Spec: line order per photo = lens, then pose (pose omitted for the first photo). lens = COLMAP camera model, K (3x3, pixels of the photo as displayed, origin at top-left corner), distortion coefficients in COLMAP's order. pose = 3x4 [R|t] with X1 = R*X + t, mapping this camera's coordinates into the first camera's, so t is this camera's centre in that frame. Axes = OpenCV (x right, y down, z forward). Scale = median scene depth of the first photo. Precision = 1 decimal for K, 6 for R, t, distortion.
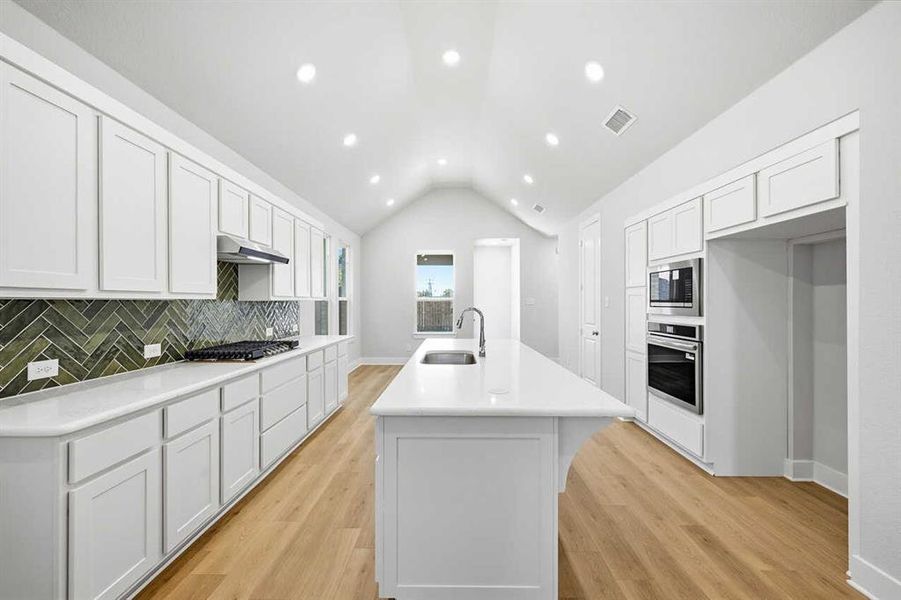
lens RADIAL K [[360.9, 0, 452.7], [0, 360.9, 301.6], [0, 0, 1]] dist [0.000821, -0.000098]
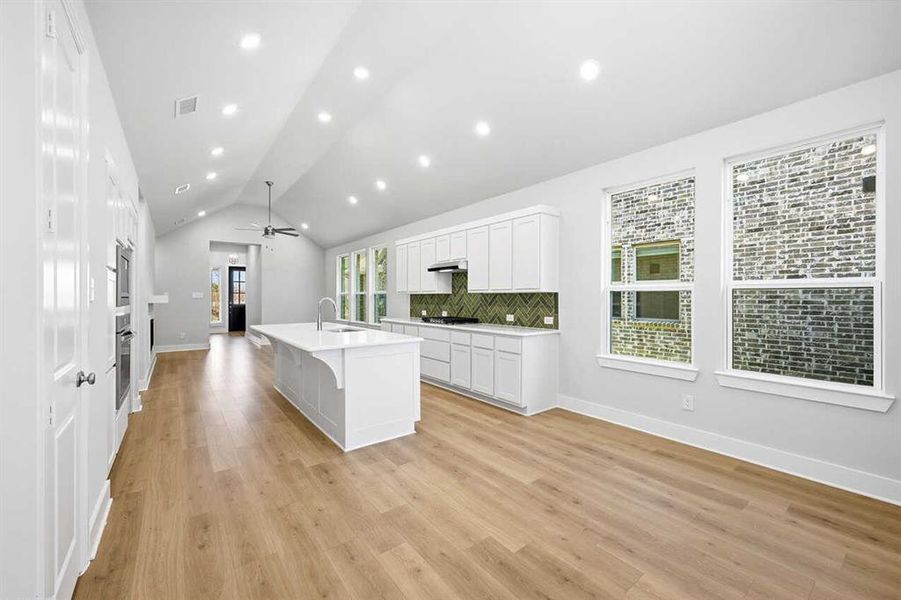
lens RADIAL K [[360.9, 0, 452.7], [0, 360.9, 301.6], [0, 0, 1]] dist [0.000821, -0.000098]
pose [[-0.788748, 0.010072, -0.614634, 0.797038], [0.001698, 0.999898, 0.014206, 0.016586], [0.614714, 0.010161, -0.788685, 3.565505]]
